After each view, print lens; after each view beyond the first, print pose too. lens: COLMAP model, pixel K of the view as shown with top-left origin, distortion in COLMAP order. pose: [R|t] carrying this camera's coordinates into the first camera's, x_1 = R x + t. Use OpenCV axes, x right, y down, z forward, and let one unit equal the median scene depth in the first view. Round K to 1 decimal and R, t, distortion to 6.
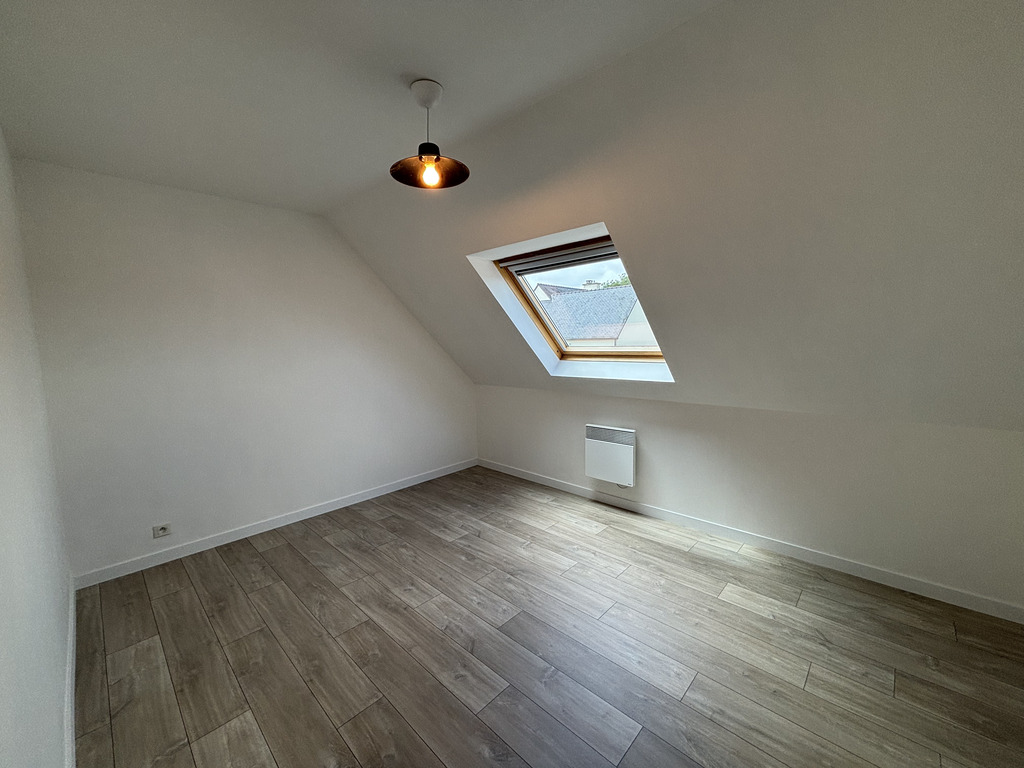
lens RADIAL K [[414.2, 0, 510.8], [0, 414.2, 380.4], [0, 0, 1]] dist [-0.004079, 0.002189]
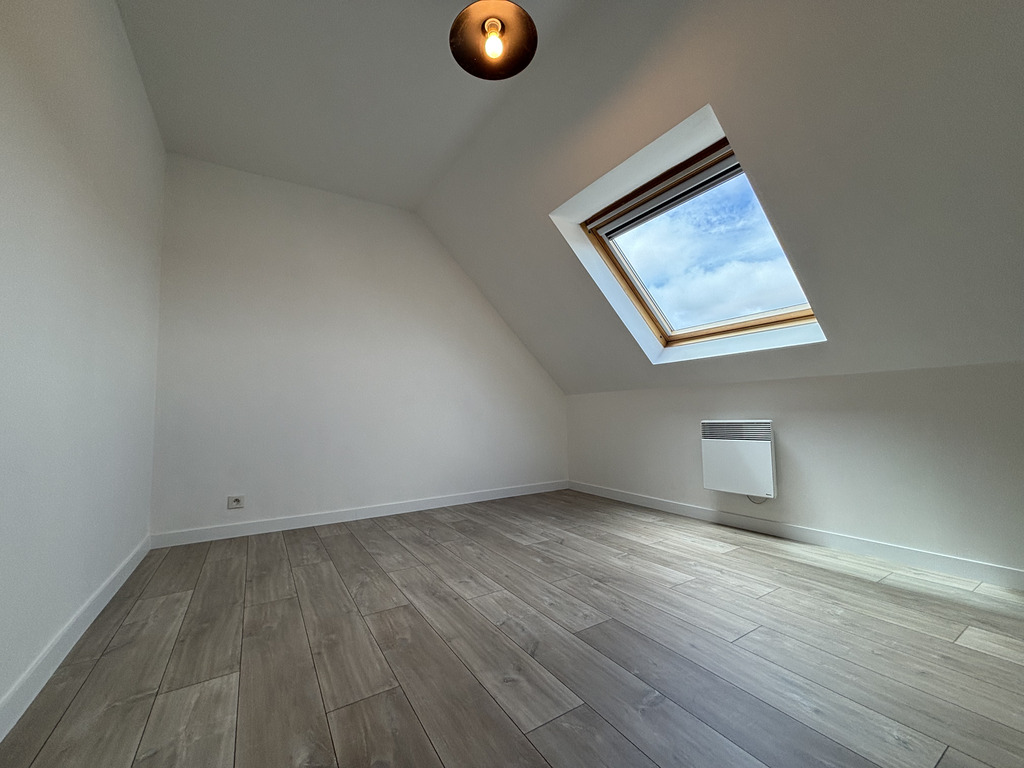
lens RADIAL K [[414.2, 0, 509.0], [0, 414.2, 383.1], [0, 0, 1]] dist [-0.004079, 0.002189]
pose [[0.968463, -0.012295, -0.248853, 0.034328], [-0.027471, 0.987423, -0.155694, 0.246642], [0.247637, 0.157620, 0.955945, 0.203012]]
